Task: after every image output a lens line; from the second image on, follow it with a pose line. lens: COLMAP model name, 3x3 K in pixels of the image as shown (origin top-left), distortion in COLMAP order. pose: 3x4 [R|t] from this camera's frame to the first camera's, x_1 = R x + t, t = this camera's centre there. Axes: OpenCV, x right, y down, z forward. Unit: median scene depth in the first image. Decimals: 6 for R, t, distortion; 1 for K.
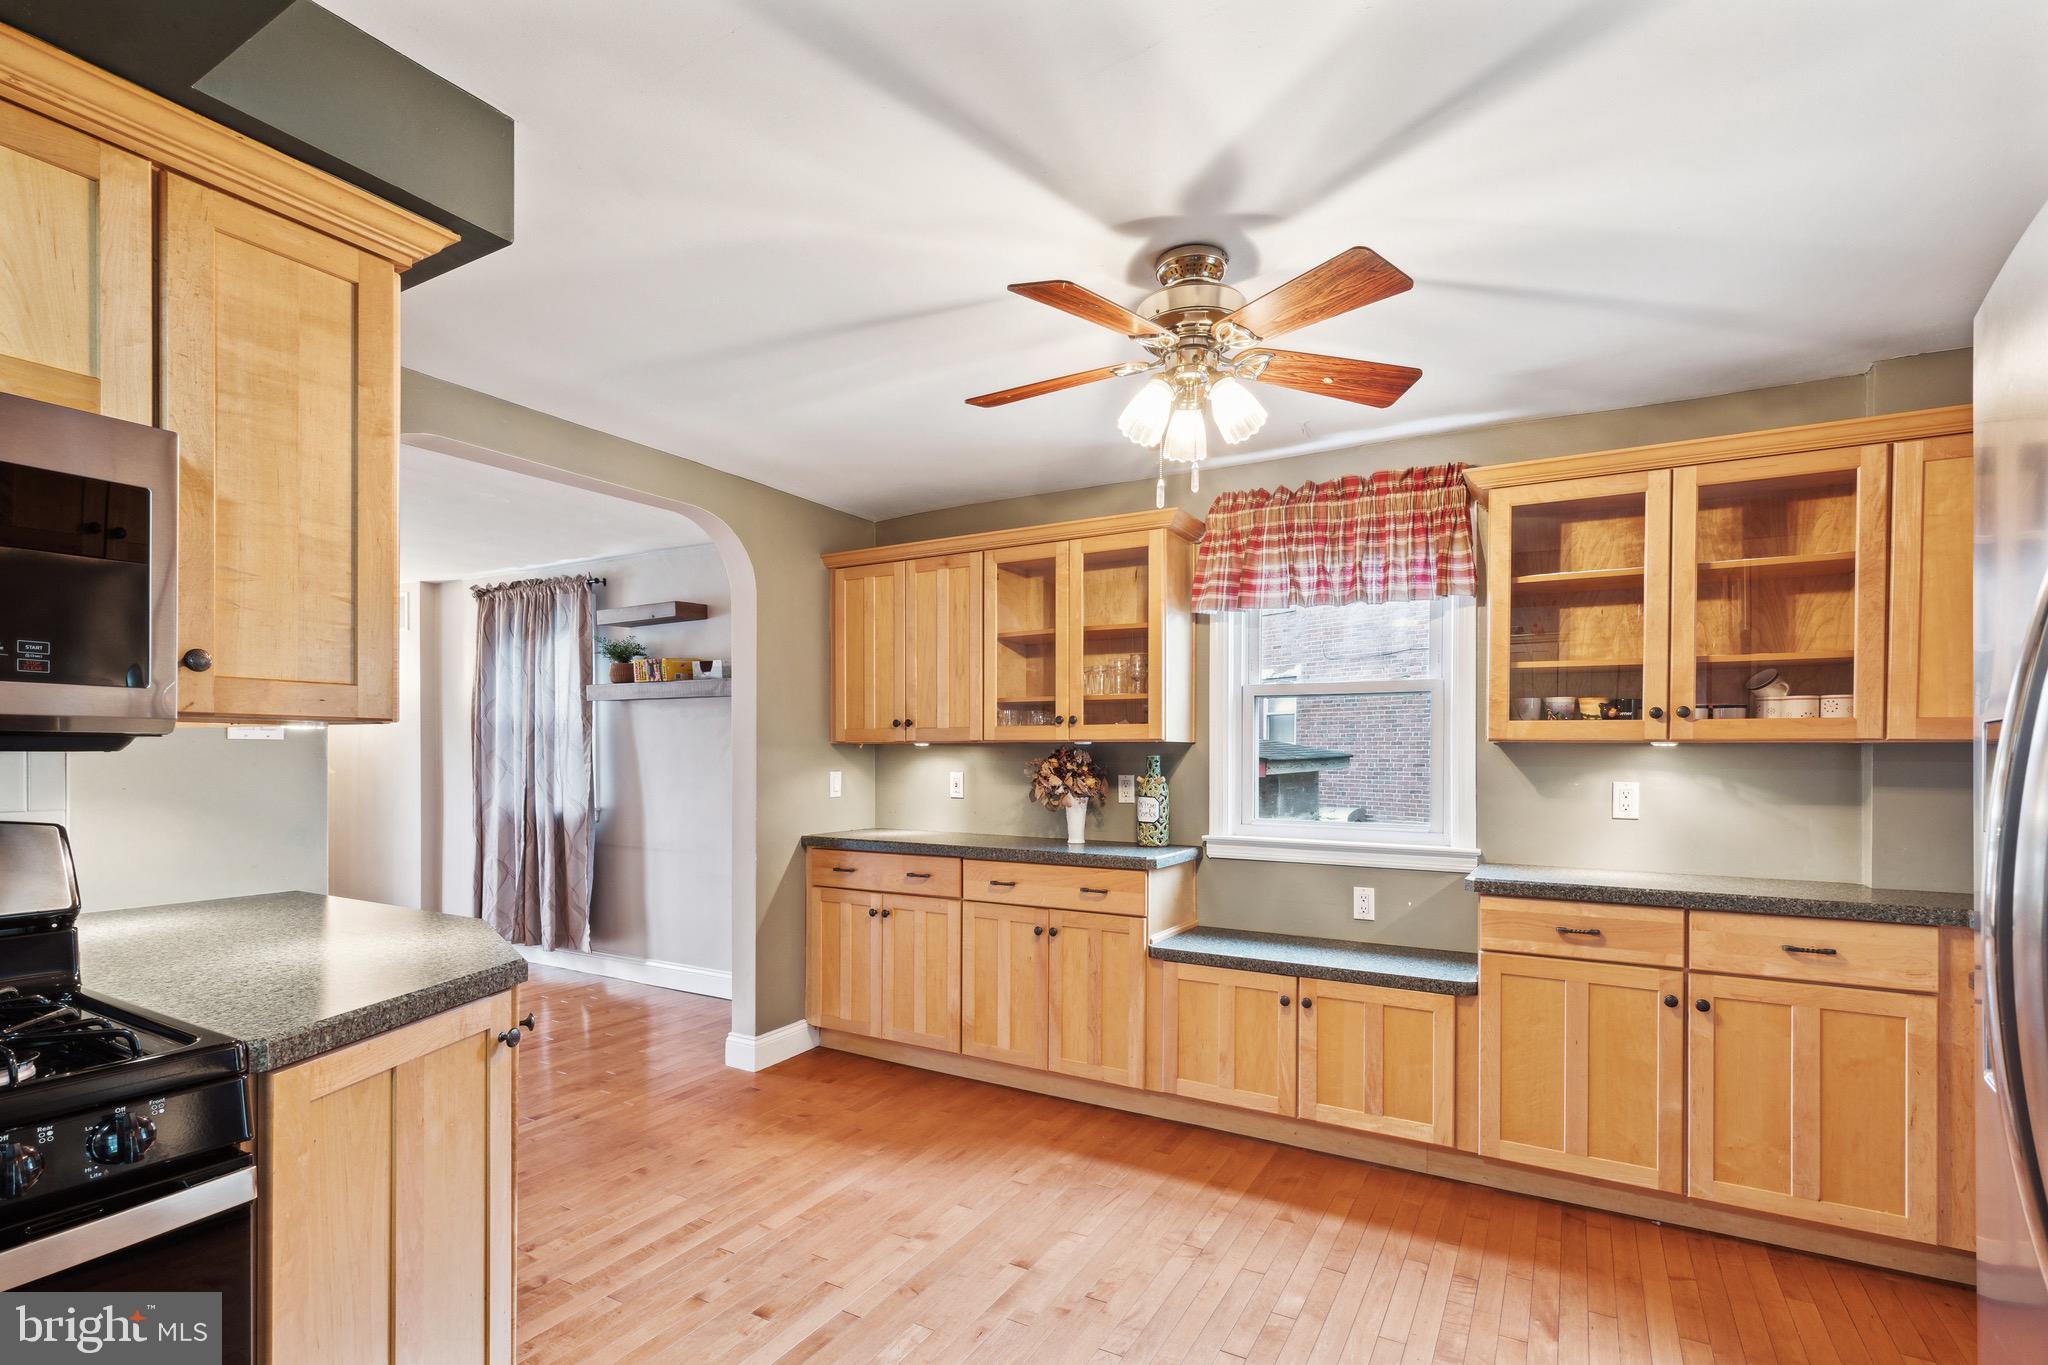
lens RADIAL K [[955.9, 0, 1029.2], [0, 955.9, 755.3], [0, 0, 1]] dist [0.012313, -0.003623]
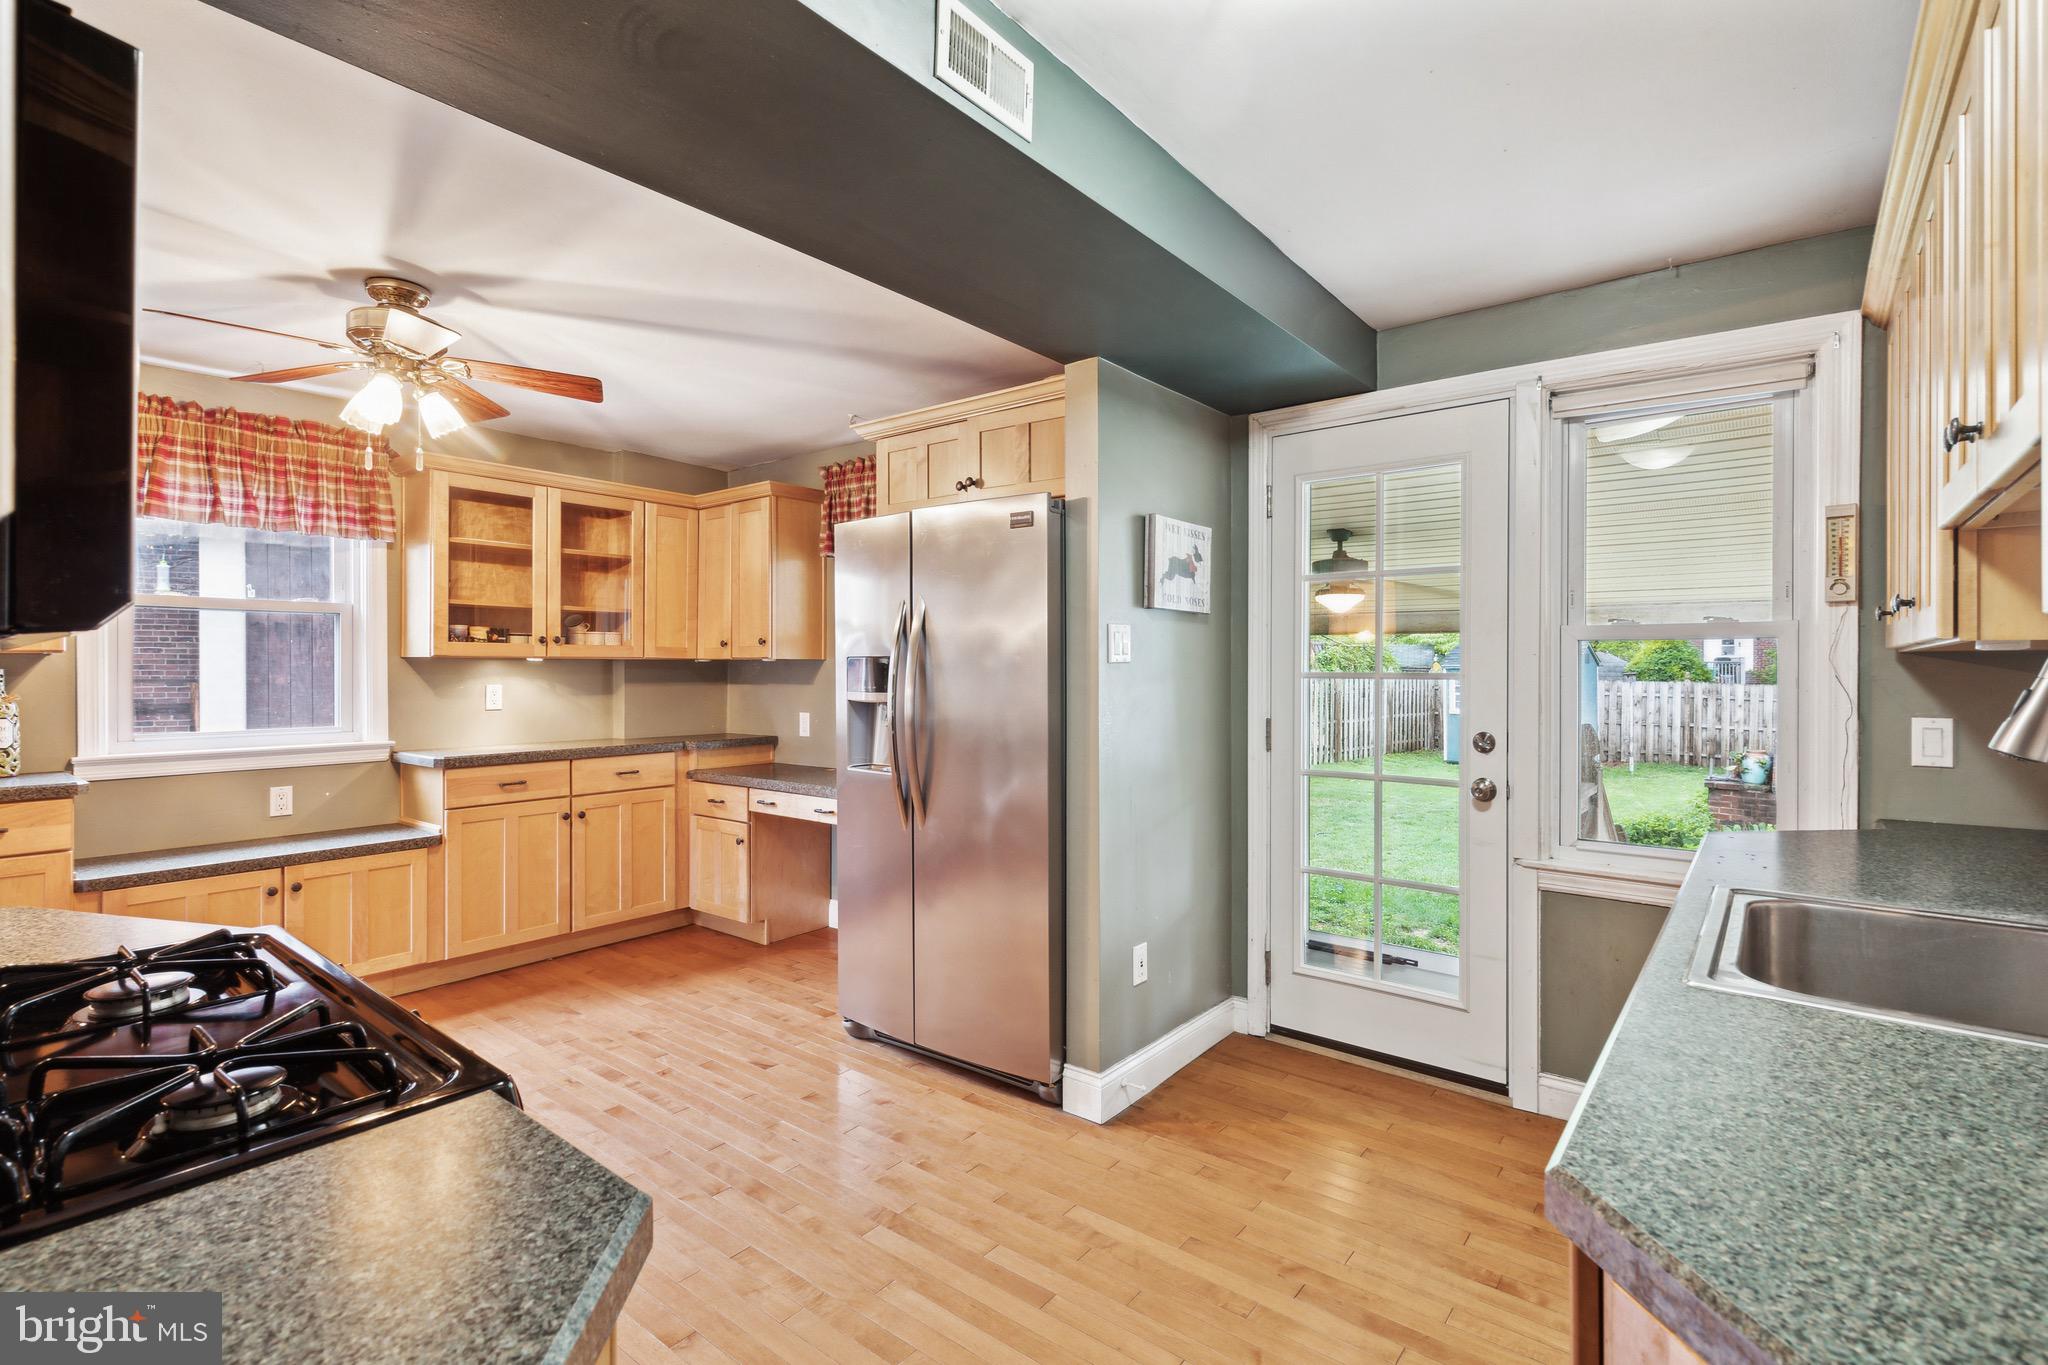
lens RADIAL K [[955.9, 0, 1016.8], [0, 955.9, 662.5], [0, 0, 1]] dist [0.012313, -0.003623]
pose [[0.164031, -0.000781, 0.986455, -0.747215], [0.001648, 0.999999, 0.000518, -0.006333], [-0.986454, 0.001540, 0.164032, -0.027260]]
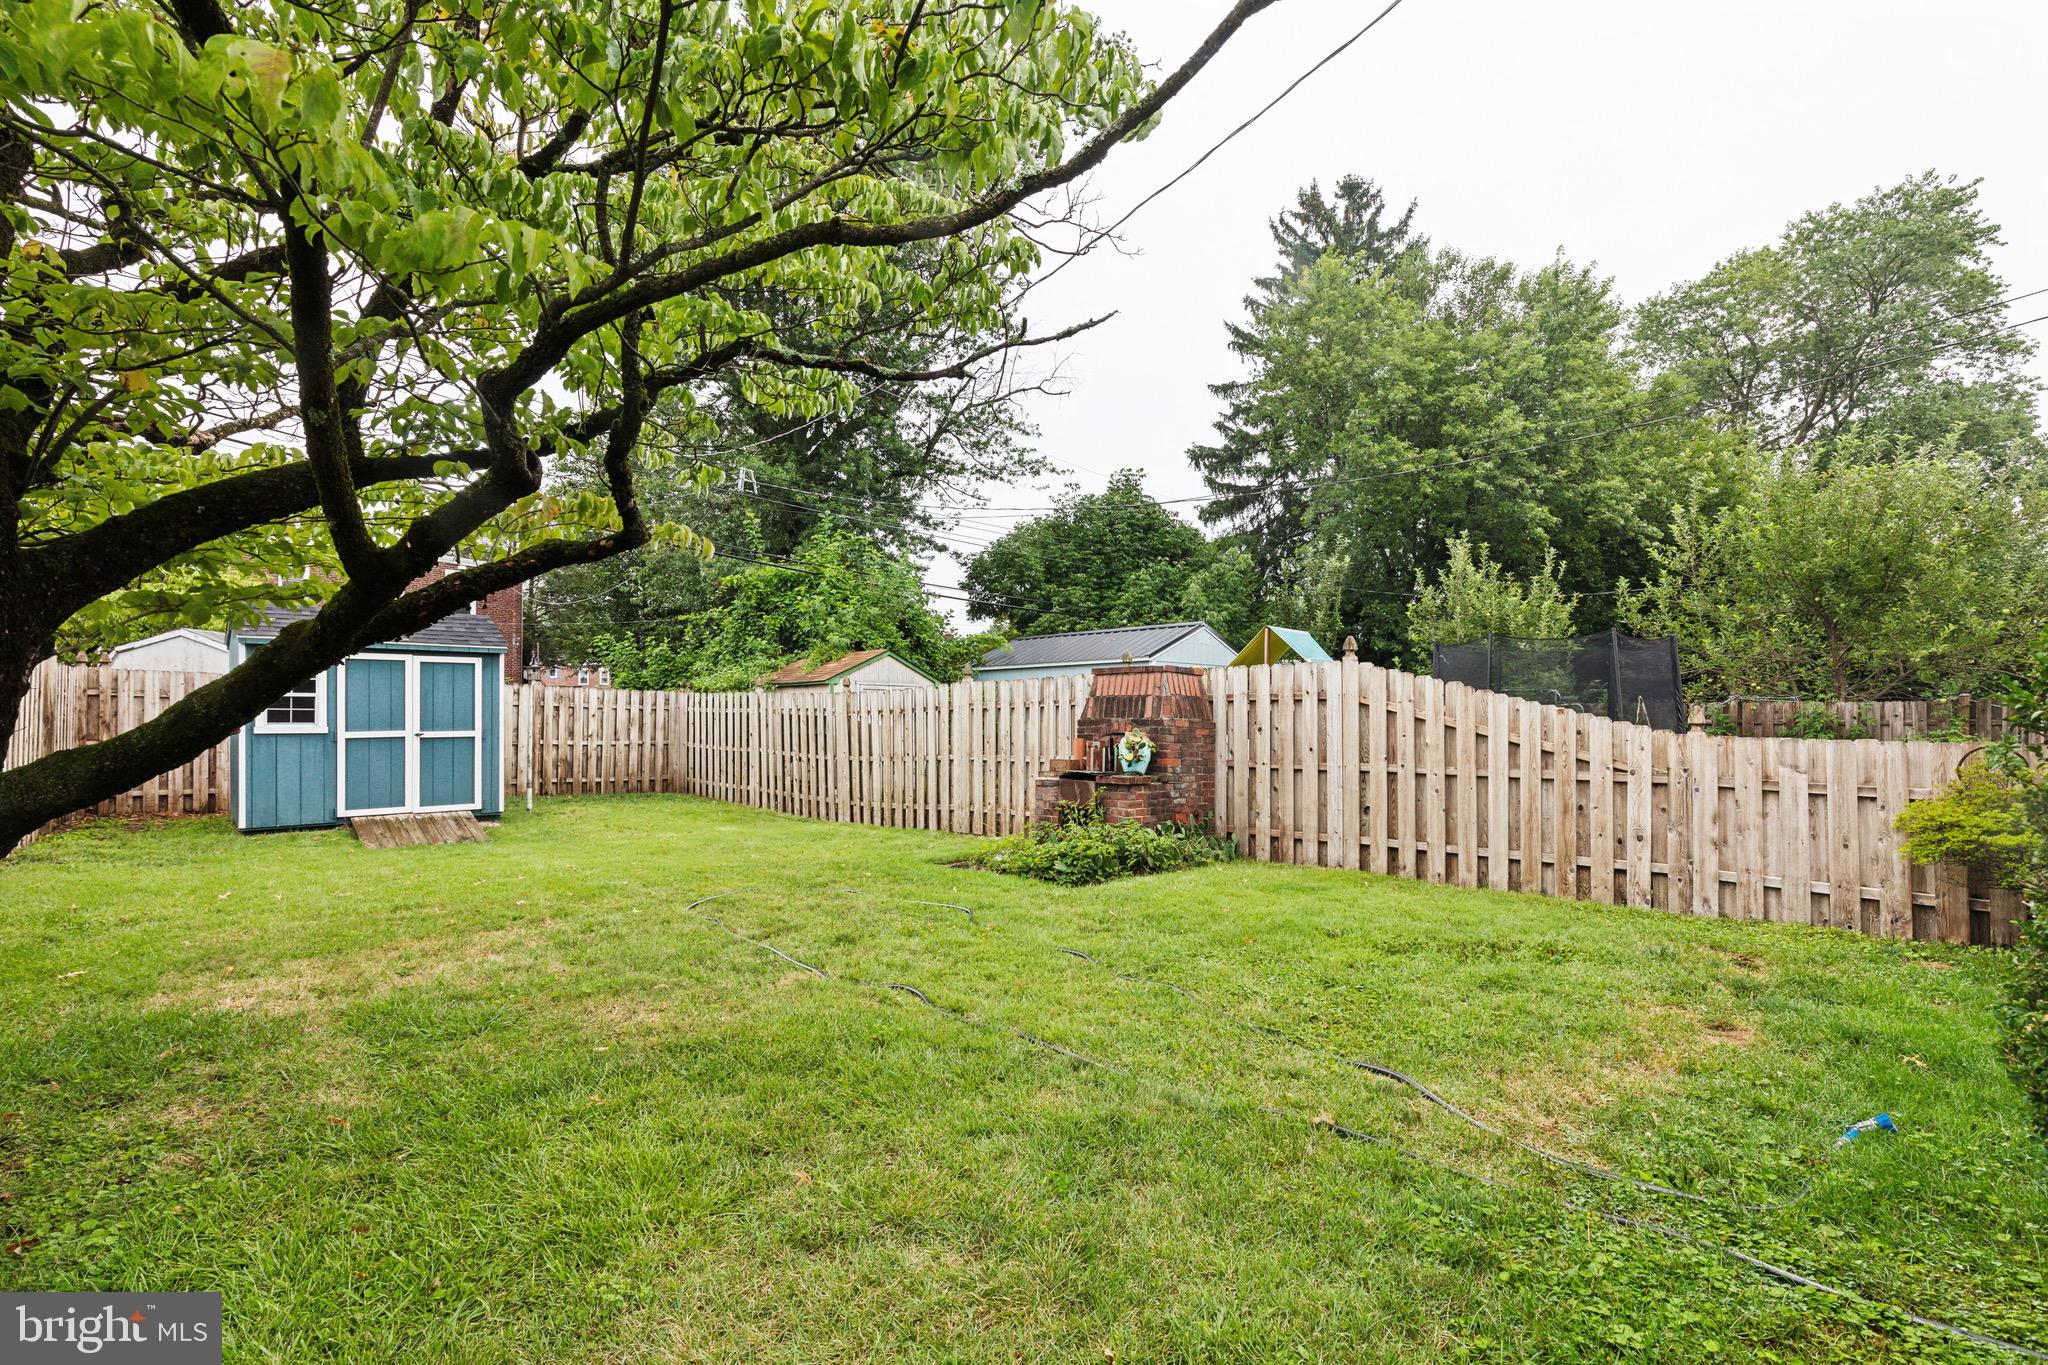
lens RADIAL K [[955.9, 0, 1017.8], [0, 955.9, 692.4], [0, 0, 1]] dist [0.012313, -0.003623]
pose [[-0.964326, 0.001438, 0.264714, 3.036102], [-0.003915, 0.999798, -0.019695, 0.282723], [-0.264689, -0.020029, -0.964126, 0.710429]]
